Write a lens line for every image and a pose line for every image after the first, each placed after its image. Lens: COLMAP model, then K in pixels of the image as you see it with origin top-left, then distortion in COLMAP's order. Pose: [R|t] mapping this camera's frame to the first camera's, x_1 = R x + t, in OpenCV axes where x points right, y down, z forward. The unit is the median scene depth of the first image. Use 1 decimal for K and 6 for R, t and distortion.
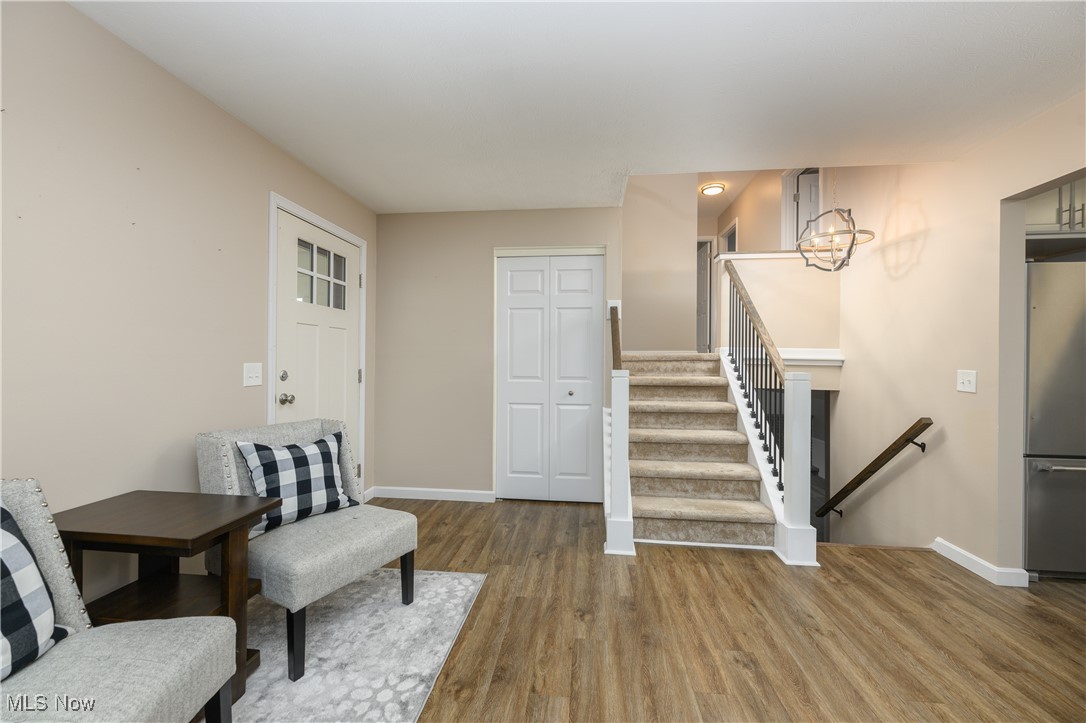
lens RADIAL K [[425.1, 0, 541.9], [0, 425.1, 358.4], [0, 0, 1]] dist [0.000789, 0.000536]
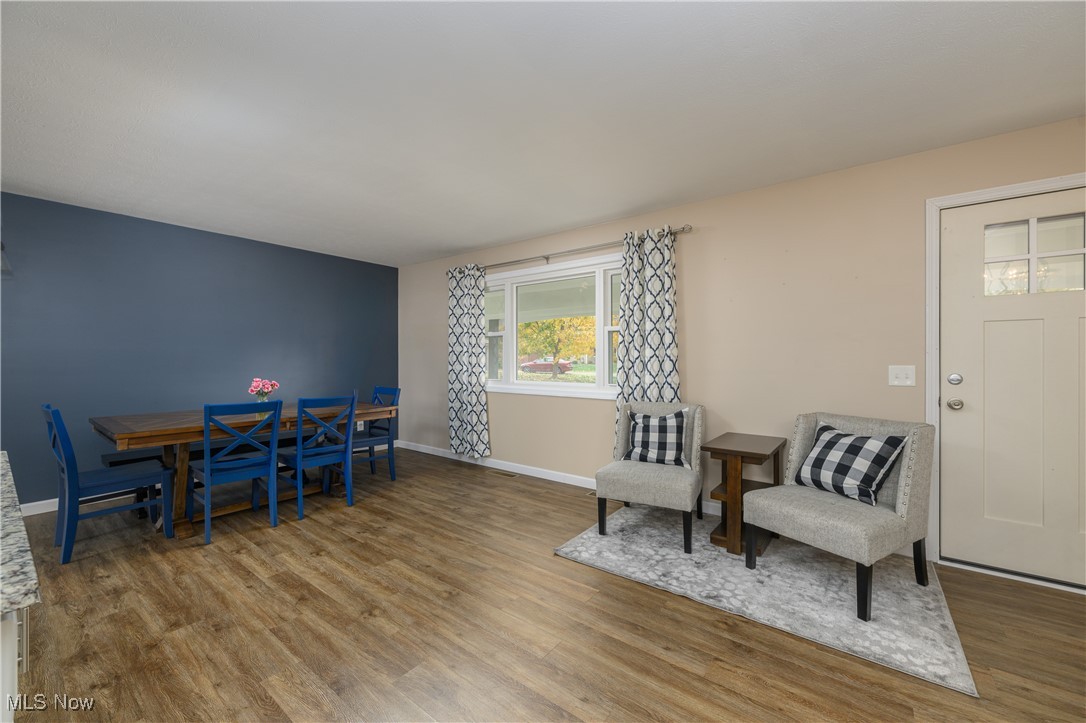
lens RADIAL K [[425.1, 0, 543.2], [0, 425.1, 363.3], [0, 0, 1]] dist [0.000789, 0.000536]
pose [[-0.515850, -0.006564, -0.856654, 0.968528], [-0.004522, 0.999978, -0.004940, 0.018914], [0.856667, 0.001325, -0.515868, 0.986217]]
